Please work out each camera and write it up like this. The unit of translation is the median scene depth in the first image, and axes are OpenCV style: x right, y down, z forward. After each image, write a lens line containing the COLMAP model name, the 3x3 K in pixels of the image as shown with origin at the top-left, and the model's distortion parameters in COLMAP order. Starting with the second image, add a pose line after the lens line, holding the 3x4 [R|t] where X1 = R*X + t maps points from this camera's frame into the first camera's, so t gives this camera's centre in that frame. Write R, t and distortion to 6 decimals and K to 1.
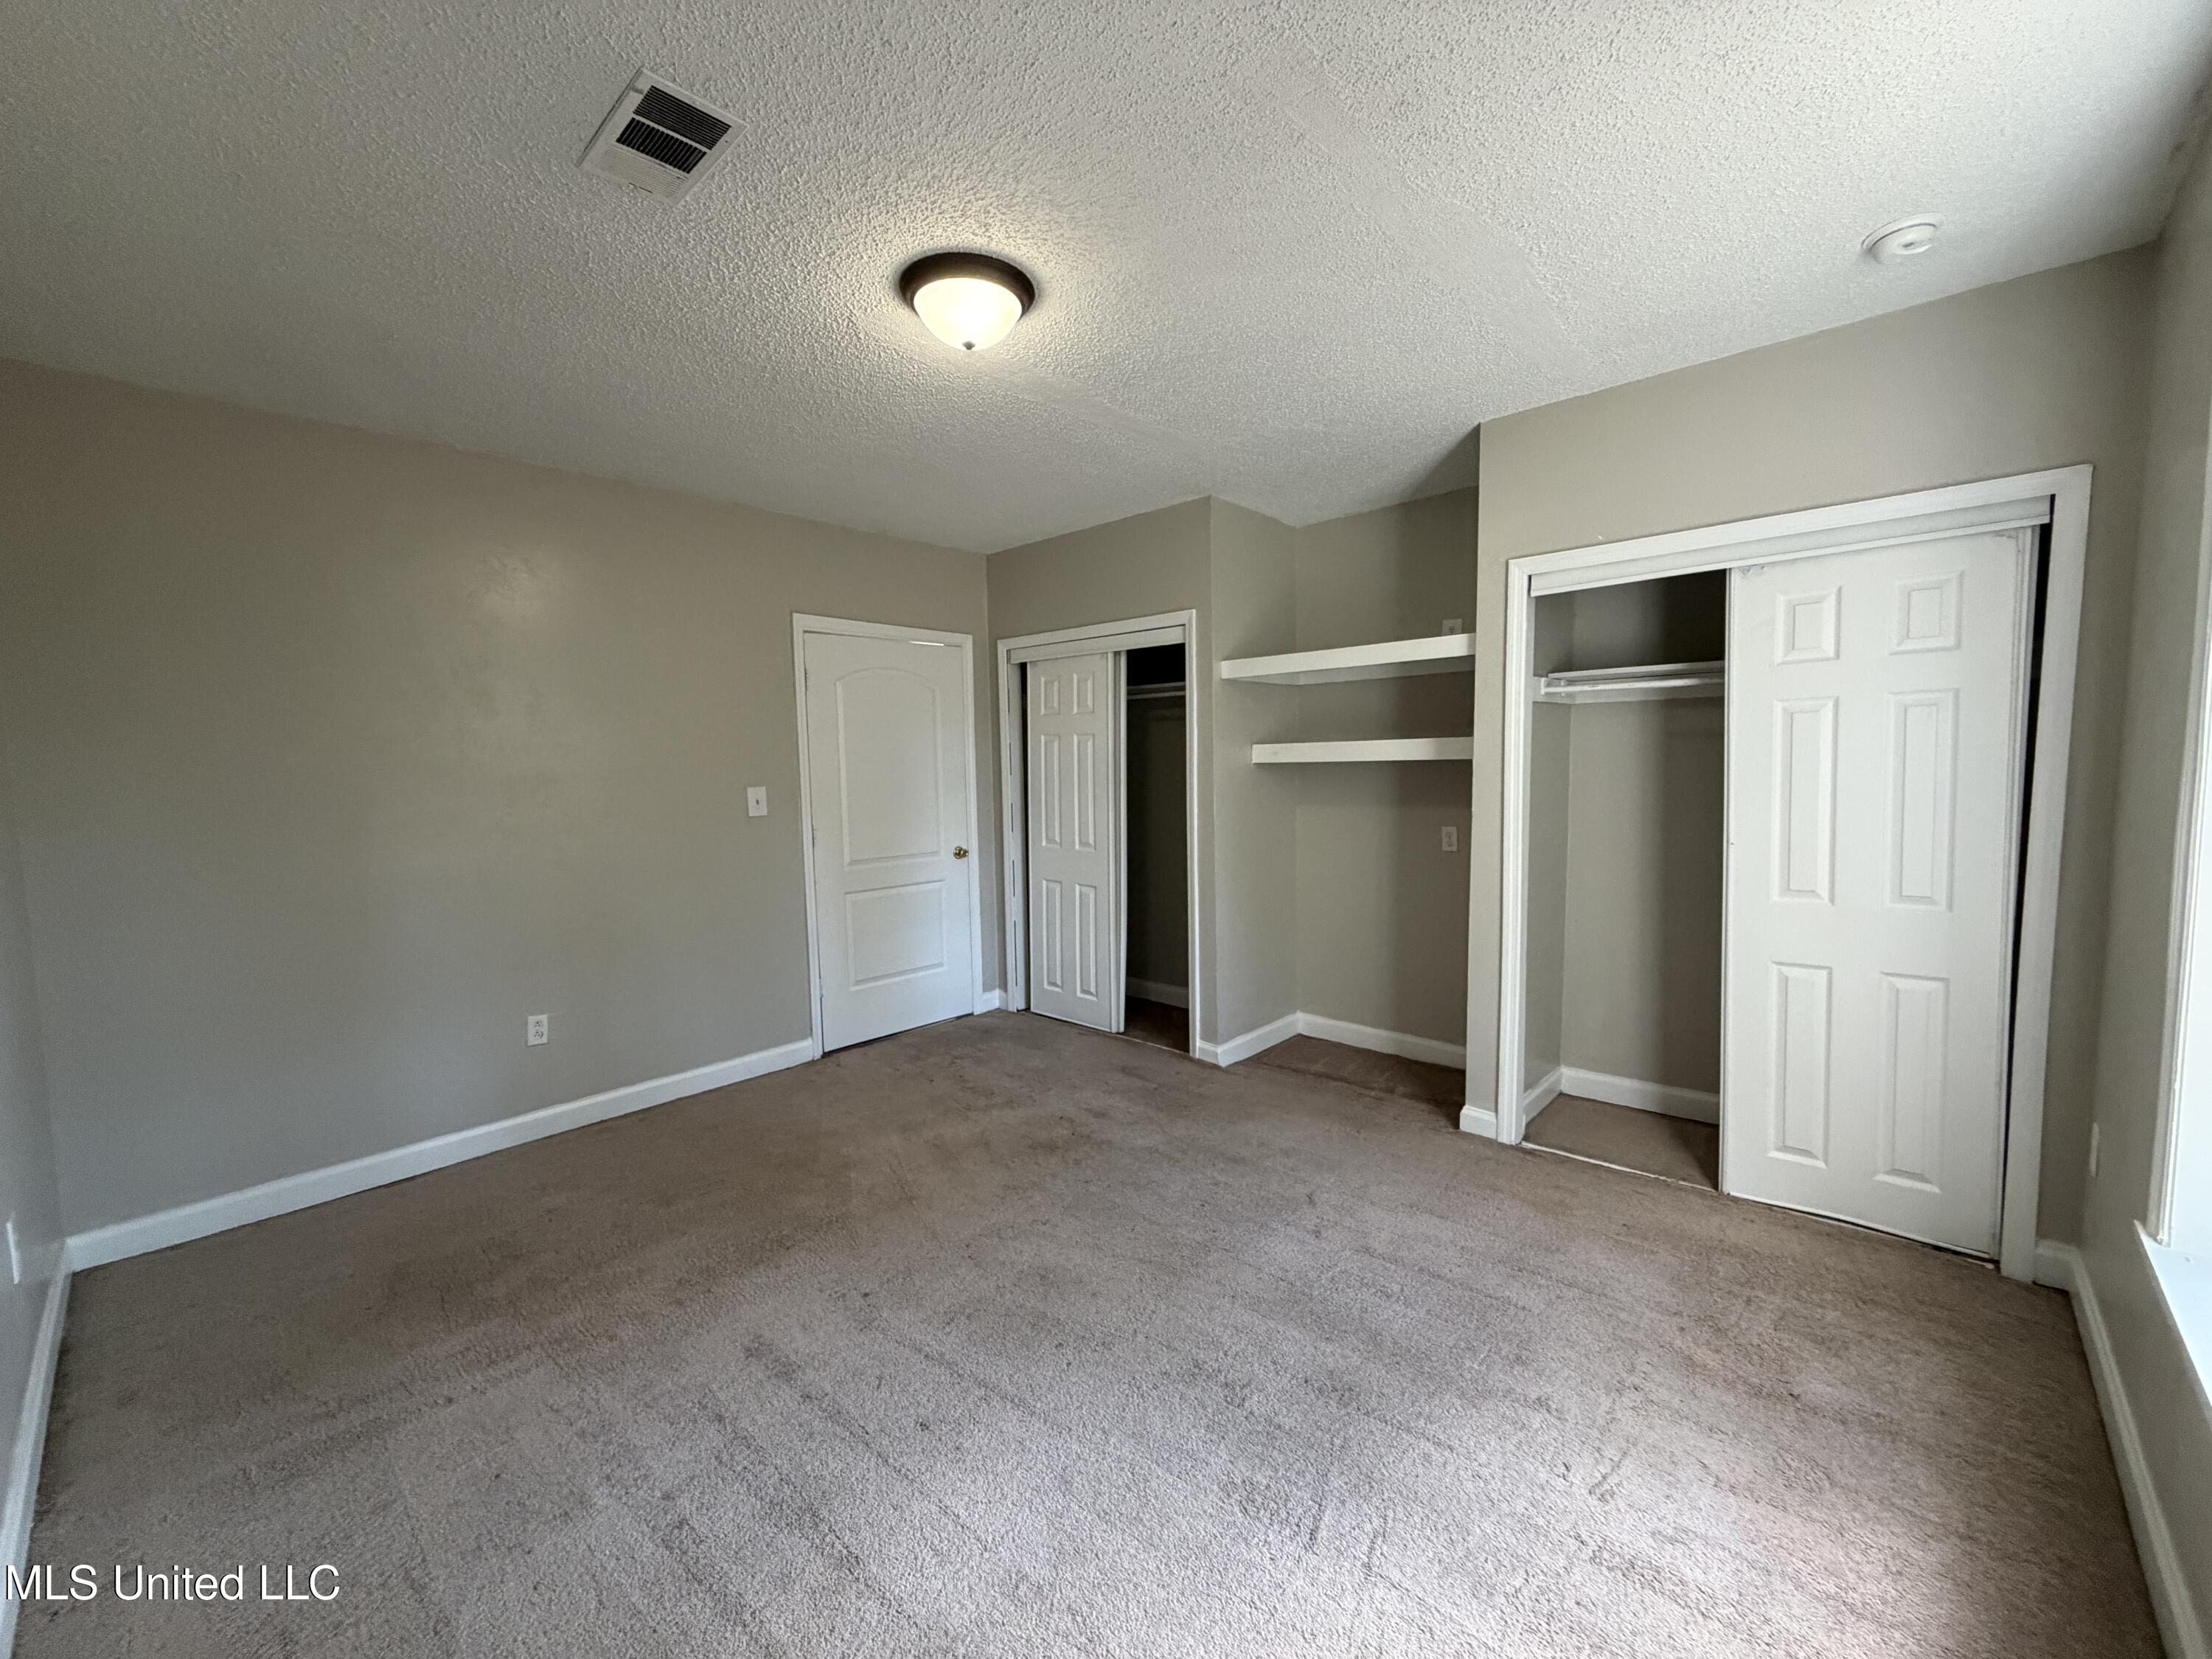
lens RADIAL K [[886.8, 0, 1101.2], [0, 886.8, 850.1], [0, 0, 1]] dist [0.002312, 0.000912]
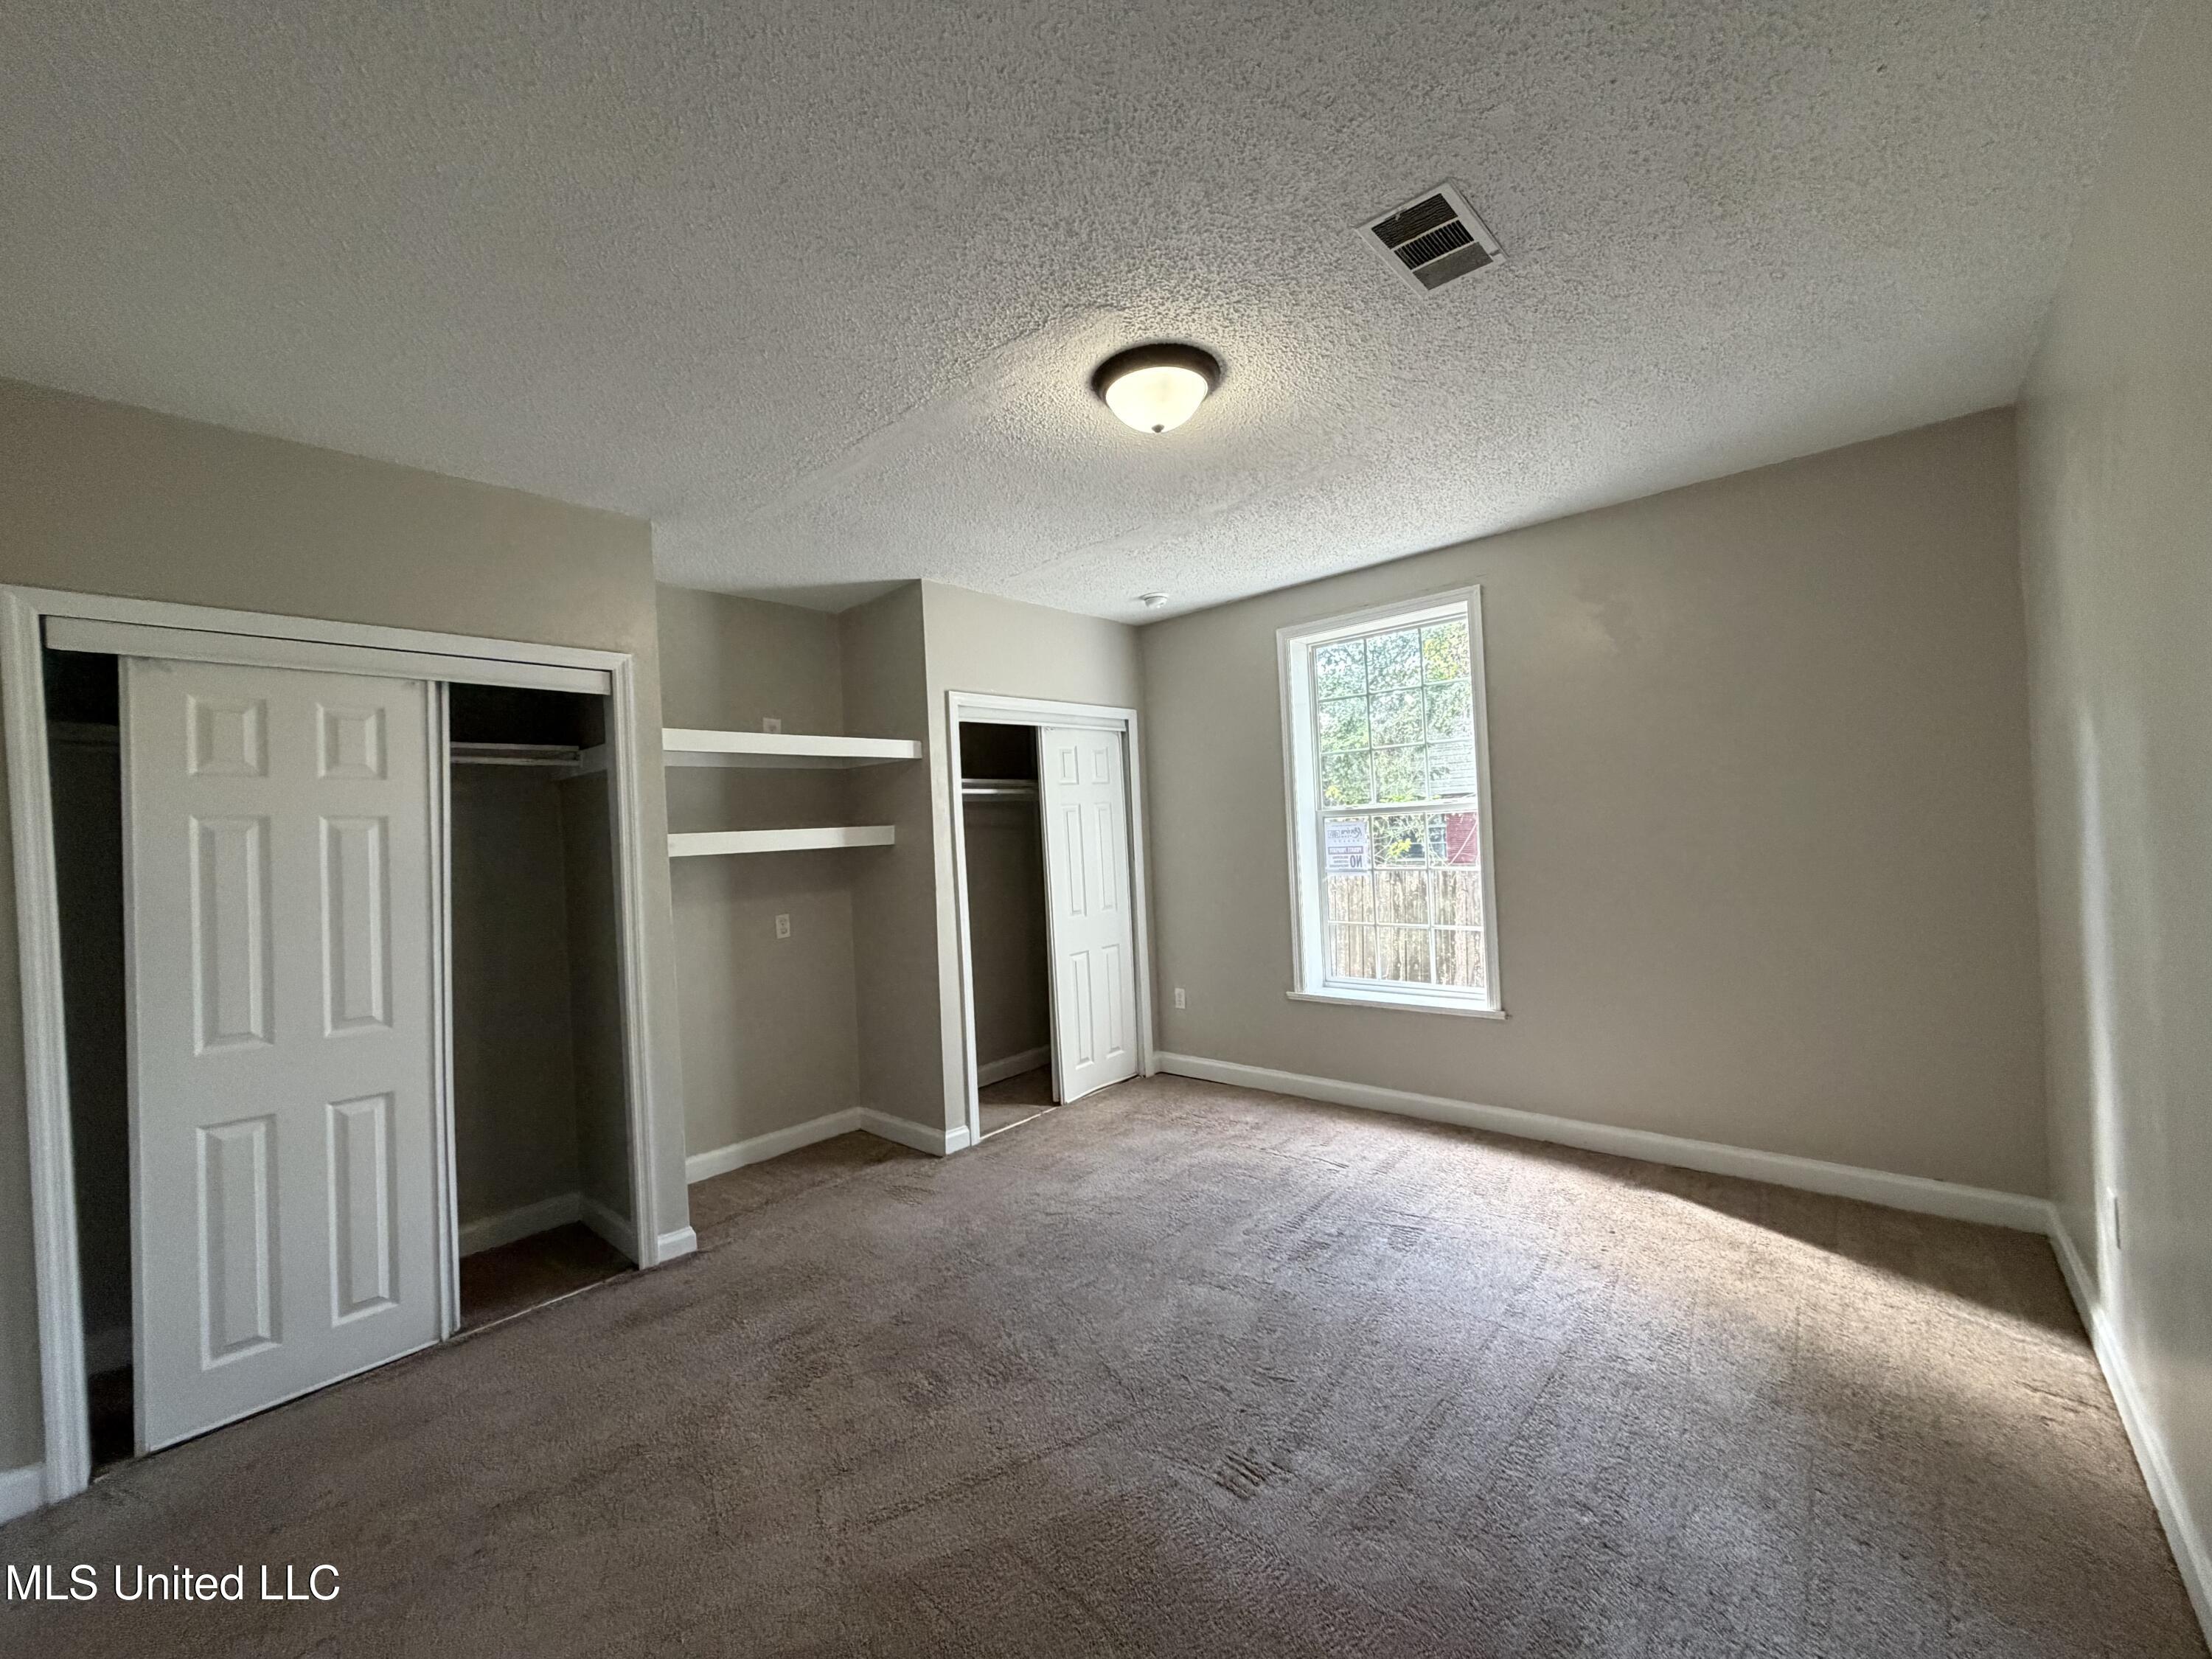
lens RADIAL K [[886.8, 0, 1114.4], [0, 886.8, 852.5], [0, 0, 1]] dist [0.002312, 0.000912]
pose [[-0.027922, -0.008012, 0.999578, -0.683547], [0.147609, 0.988972, 0.012050, -0.055908], [-0.988652, 0.147883, -0.026431, 0.659838]]
